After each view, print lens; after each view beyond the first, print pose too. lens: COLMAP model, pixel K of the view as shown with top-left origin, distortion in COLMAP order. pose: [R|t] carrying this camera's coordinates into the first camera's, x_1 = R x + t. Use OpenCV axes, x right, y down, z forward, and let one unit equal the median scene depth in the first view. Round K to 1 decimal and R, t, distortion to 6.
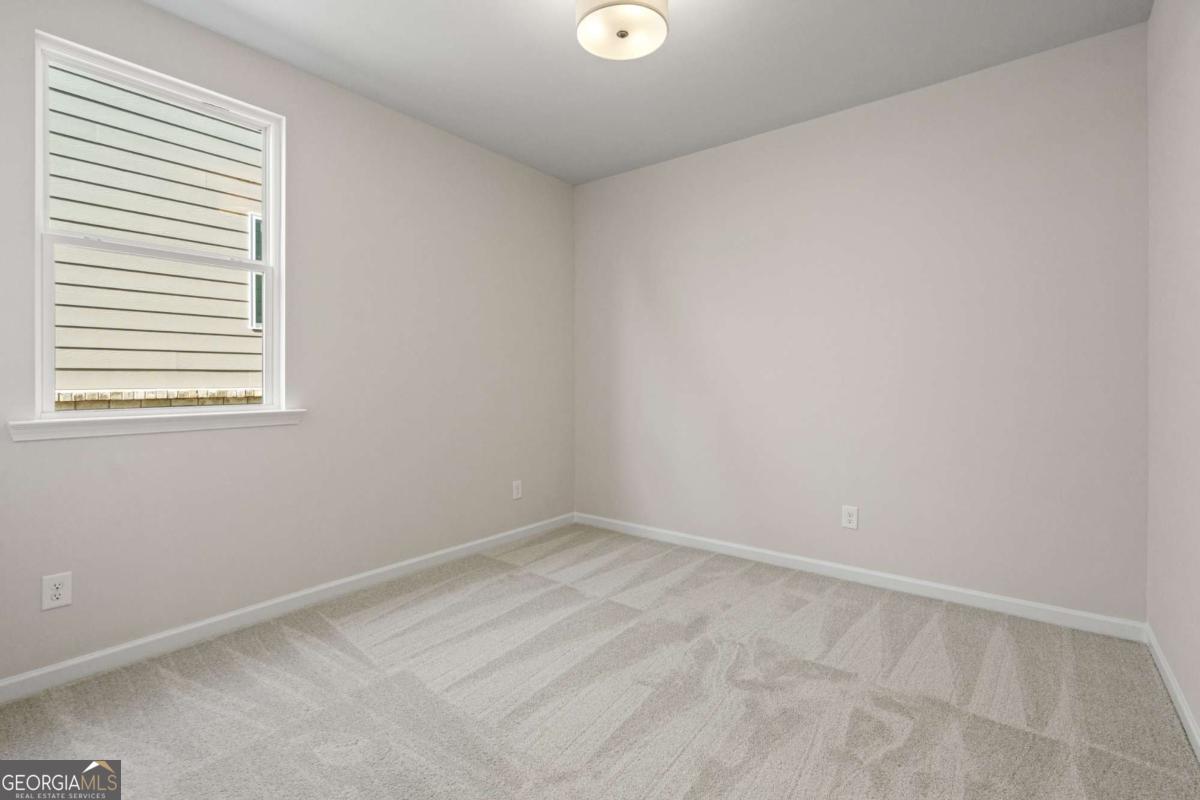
lens RADIAL K [[531.5, 0, 592.1], [0, 531.5, 396.0], [0, 0, 1]] dist [-0.001676, -0.000093]
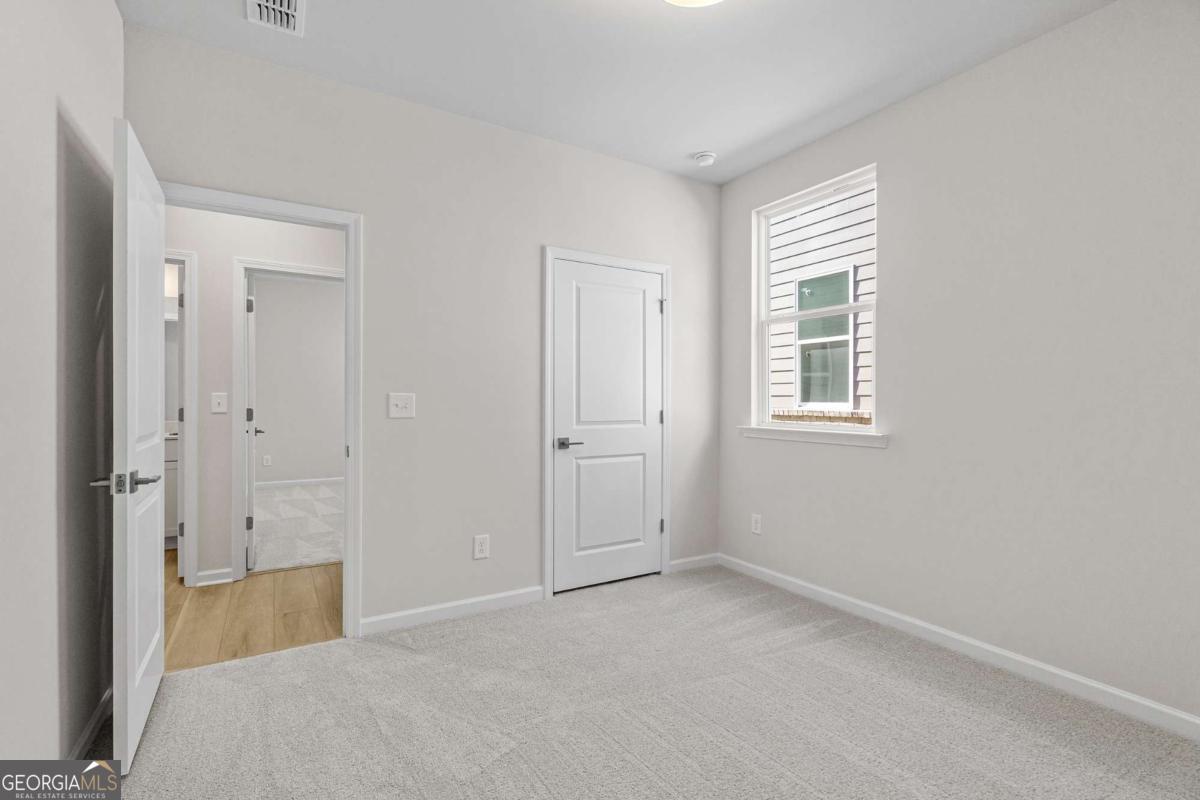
lens RADIAL K [[531.5, 0, 592.1], [0, 531.5, 396.0], [0, 0, 1]] dist [-0.001676, -0.000093]
pose [[-0.332072, -0.015605, -0.943125, 0.713445], [-0.041594, 0.999133, -0.001887, -0.020334], [0.942337, 0.038601, -0.332433, 0.924942]]
